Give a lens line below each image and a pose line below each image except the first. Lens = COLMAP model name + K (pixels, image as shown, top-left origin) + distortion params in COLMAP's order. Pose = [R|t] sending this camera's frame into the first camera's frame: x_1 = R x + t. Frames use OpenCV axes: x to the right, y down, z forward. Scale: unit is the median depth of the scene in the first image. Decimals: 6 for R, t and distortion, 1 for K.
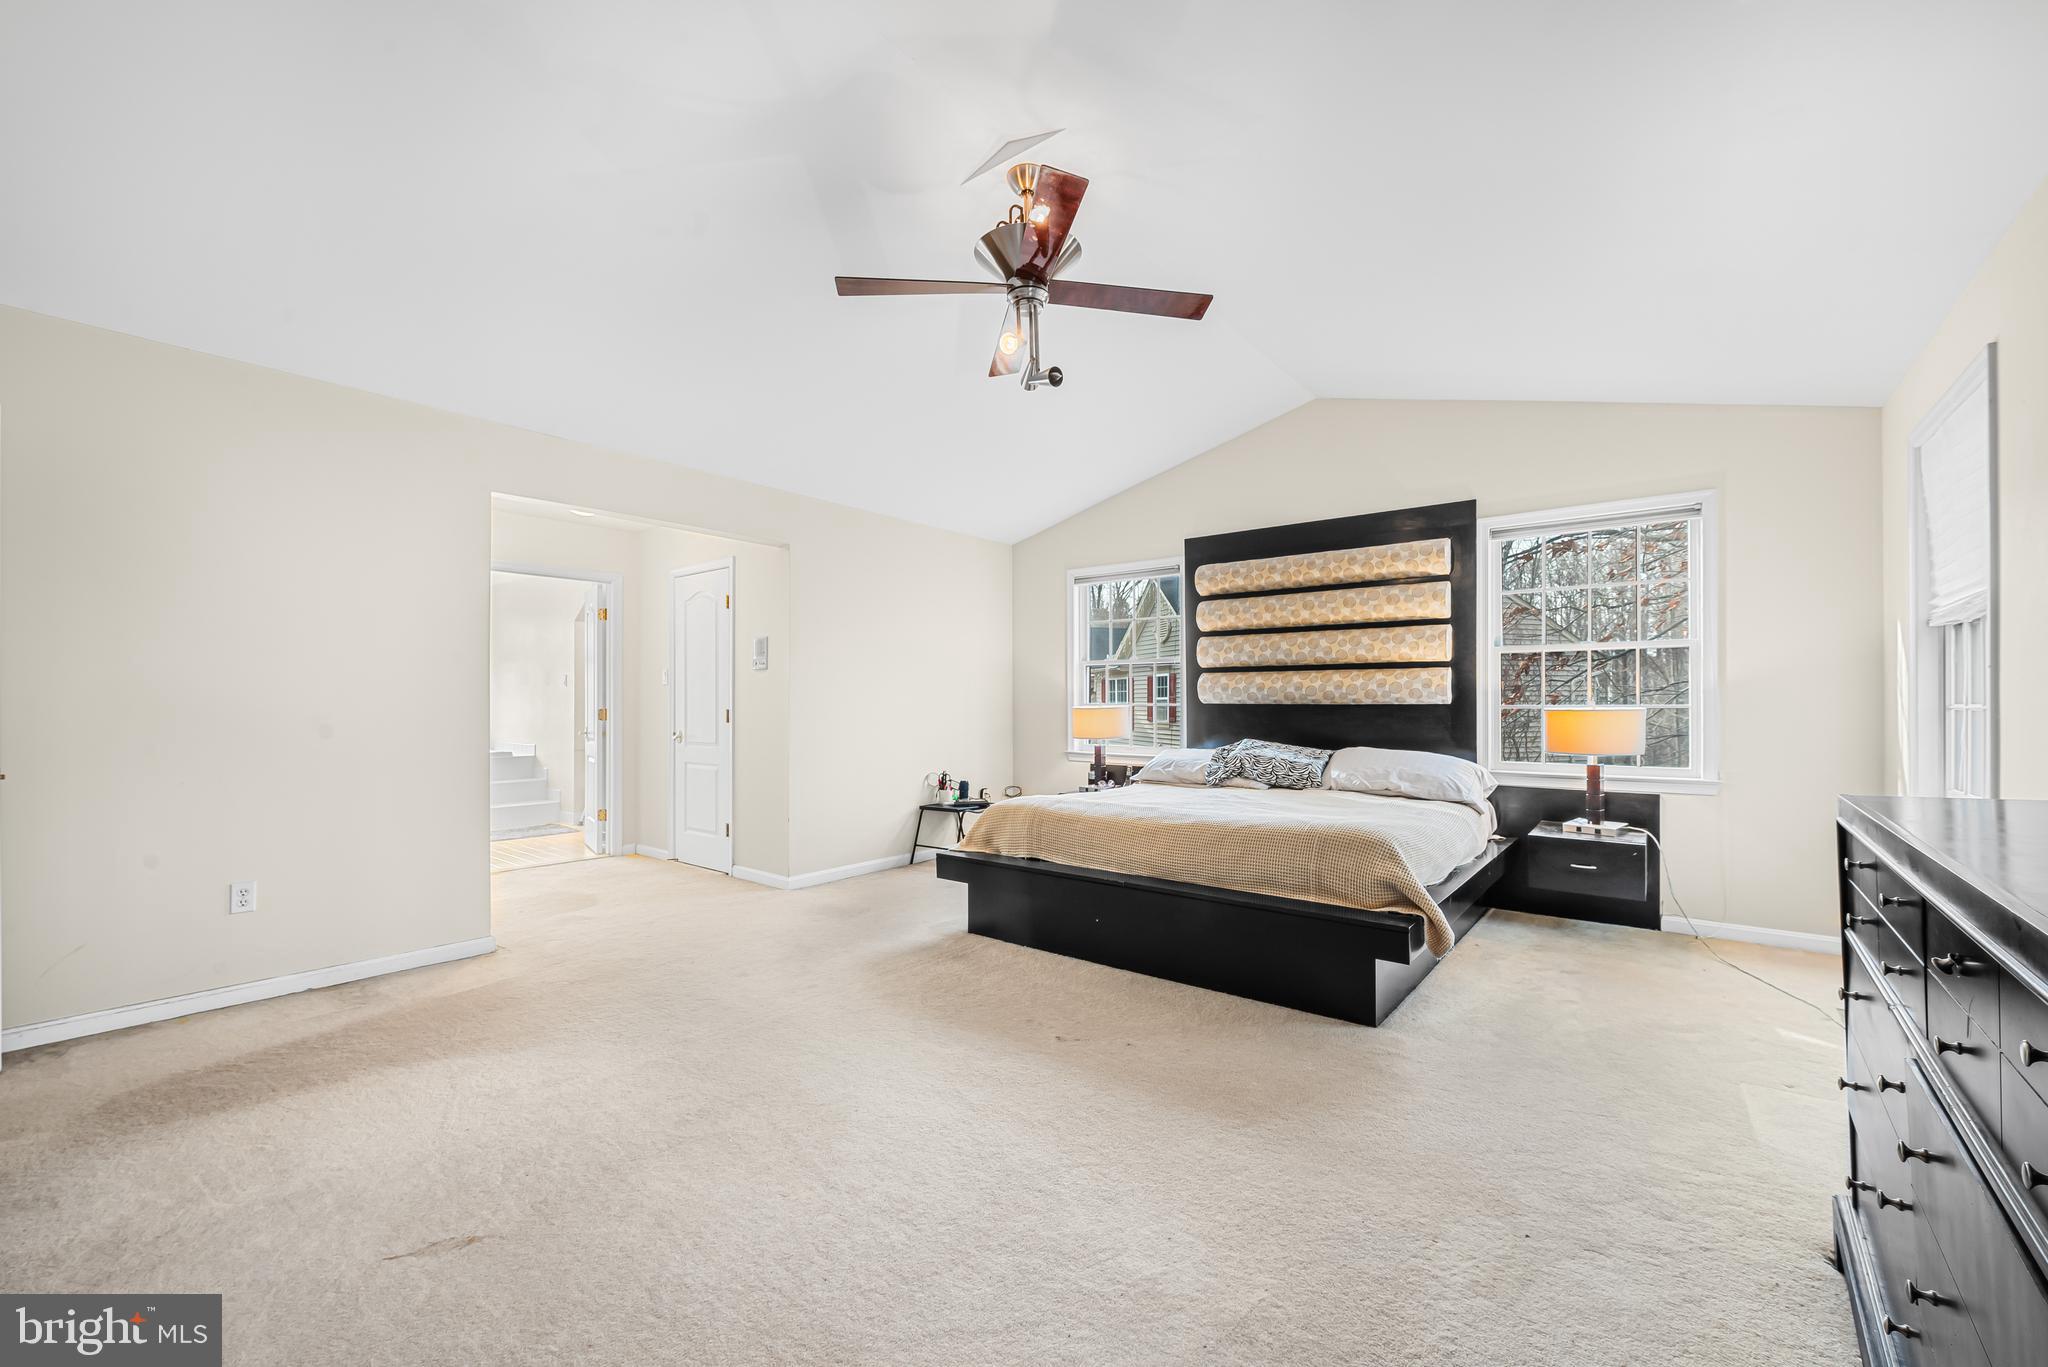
lens RADIAL K [[821.6, 0, 1030.5], [0, 821.6, 703.2], [0, 0, 1]] dist [-0.005628, -0.000154]
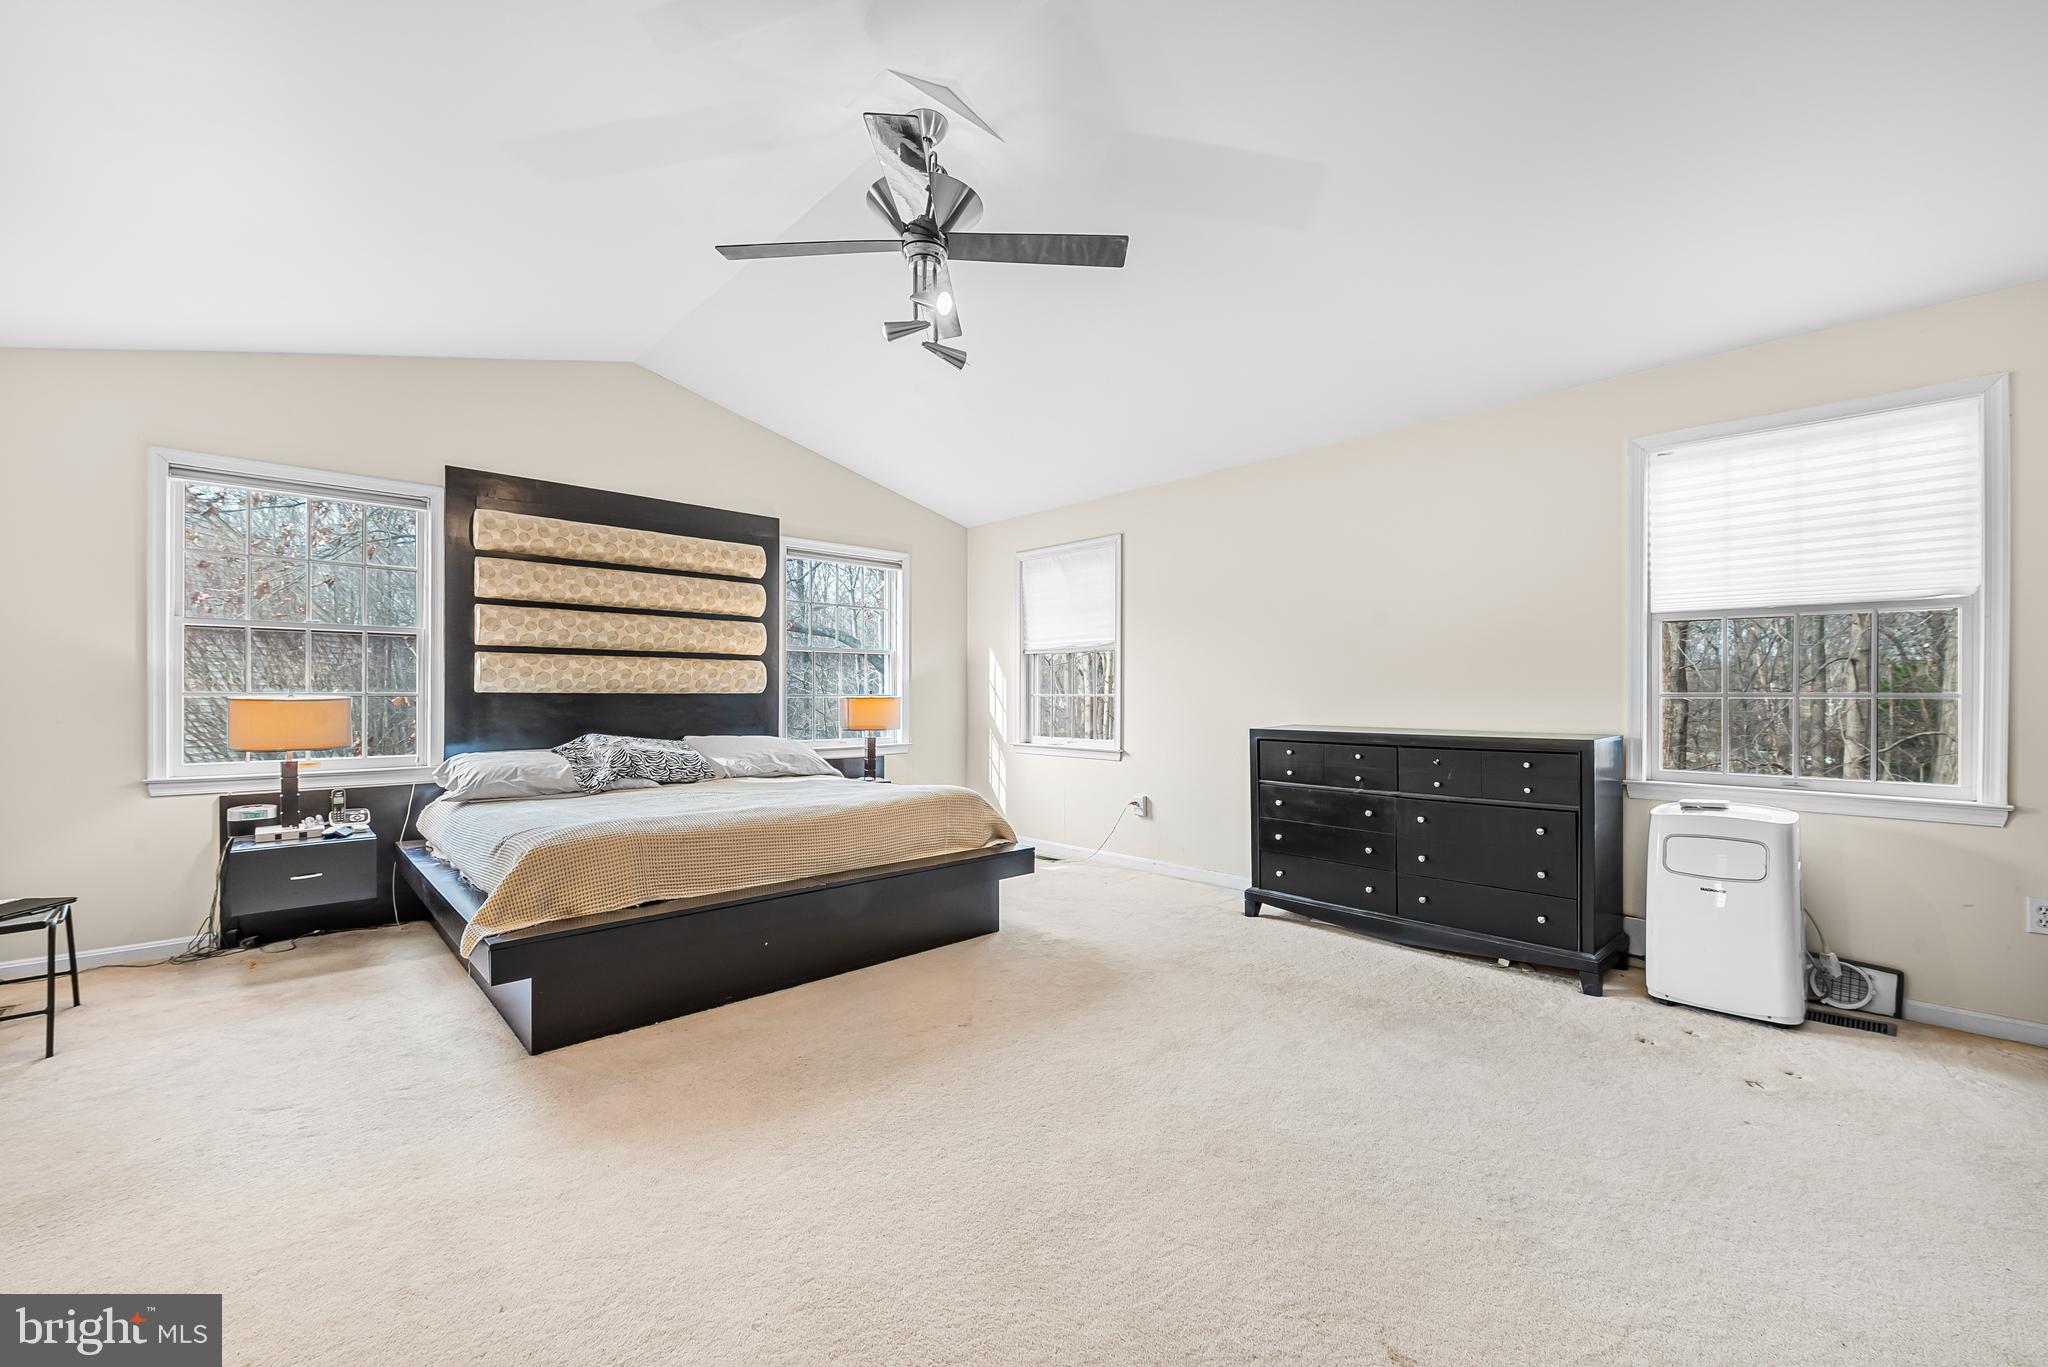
lens RADIAL K [[853.5, 0, 1022.9], [0, 853.5, 696.3], [0, 0, 1]] dist [-0.000102, -0.000093]
pose [[0.122971, -0.001086, 0.992410, -0.588198], [-0.001080, 0.999999, 0.001229, 0.002855], [-0.992410, -0.001223, 0.122970, 0.475812]]
